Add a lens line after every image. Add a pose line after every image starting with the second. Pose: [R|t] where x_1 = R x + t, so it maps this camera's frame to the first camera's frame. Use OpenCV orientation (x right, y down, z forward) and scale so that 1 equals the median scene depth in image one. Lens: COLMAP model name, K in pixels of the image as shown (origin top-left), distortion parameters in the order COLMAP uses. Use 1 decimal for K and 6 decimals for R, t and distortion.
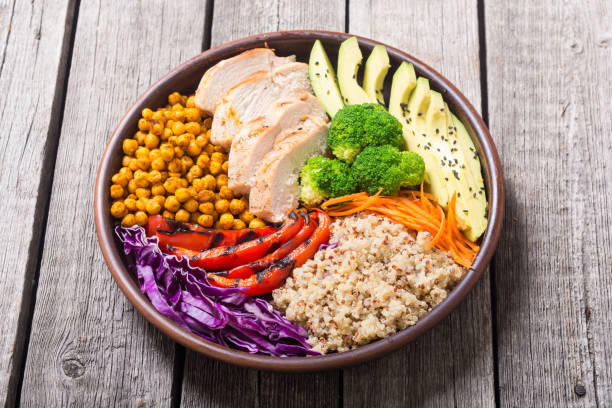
lens RADIAL K [[1473.5, 0, 296.3], [0, 1473.5, 203.1], [0, 0, 1]] dist [0.013279, -0.016365]
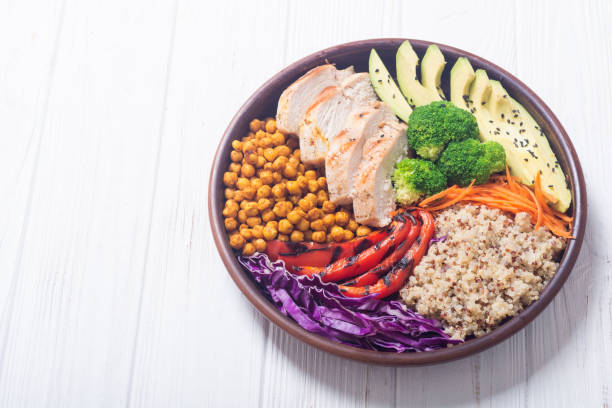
lens RADIAL K [[1473.5, 0, 296.3], [0, 1473.5, 203.1], [0, 0, 1]] dist [0.013279, -0.016365]
pose [[0.973836, -0.176725, 0.142867, -0.227691], [0.167868, 0.983182, 0.071933, -0.092699], [-0.153177, -0.046068, 0.987124, -0.059195]]
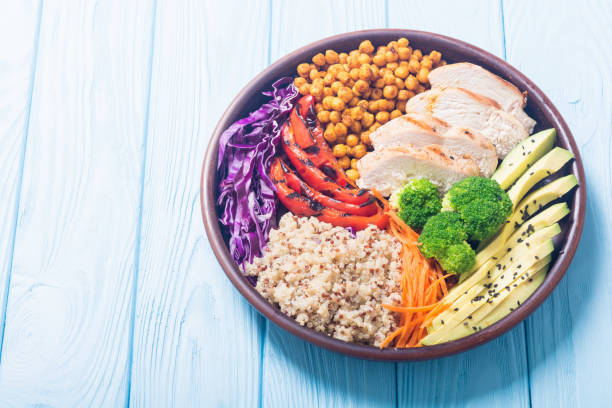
lens RADIAL K [[1473.5, 0, 296.3], [0, 1473.5, 203.1], [0, 0, 1]] dist [0.013279, -0.016365]
pose [[0.439173, 0.790364, -0.427144, 0.437493], [-0.743097, 0.586776, 0.321714, -0.293519], [0.504909, 0.176121, 0.845014, 0.069186]]
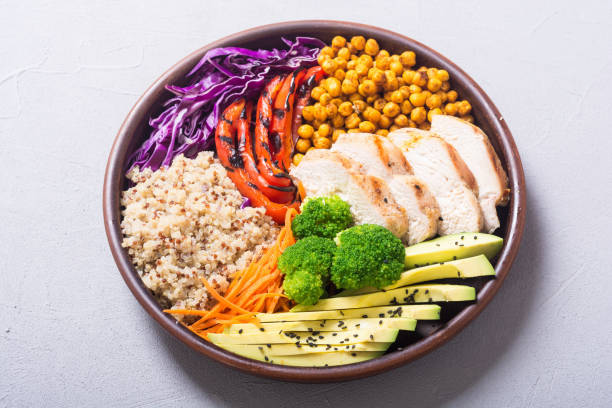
lens RADIAL K [[1473.5, 0, 296.3], [0, 1473.5, 203.1], [0, 0, 1]] dist [0.013279, -0.016365]
pose [[-0.234721, 0.851163, -0.469497, 0.468196], [-0.792619, 0.112016, 0.599340, -0.580261], [0.562727, 0.512810, 0.648355, 0.373853]]
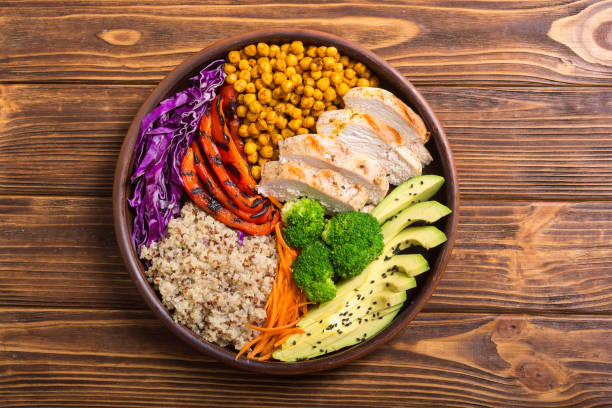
lens RADIAL K [[1473.5, 0, 296.3], [0, 1473.5, 203.1], [0, 0, 1]] dist [0.013279, -0.016365]
pose [[0.247368, 0.968838, -0.012739, 0.020749], [-0.773414, 0.205357, 0.599716, -0.725858], [0.583644, -0.138498, 0.800111, 0.062416]]
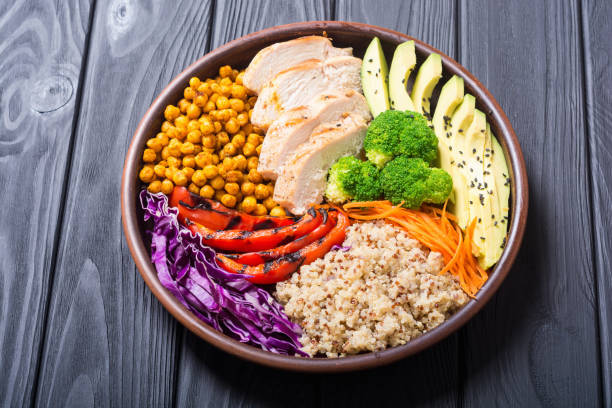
lens RADIAL K [[1473.5, 0, 296.3], [0, 1473.5, 203.1], [0, 0, 1]] dist [0.013279, -0.016365]
pose [[0.980070, 0.177815, -0.088568, 0.074599], [-0.171224, 0.982201, 0.077221, -0.072825], [0.100722, -0.060517, 0.993072, -0.003048]]
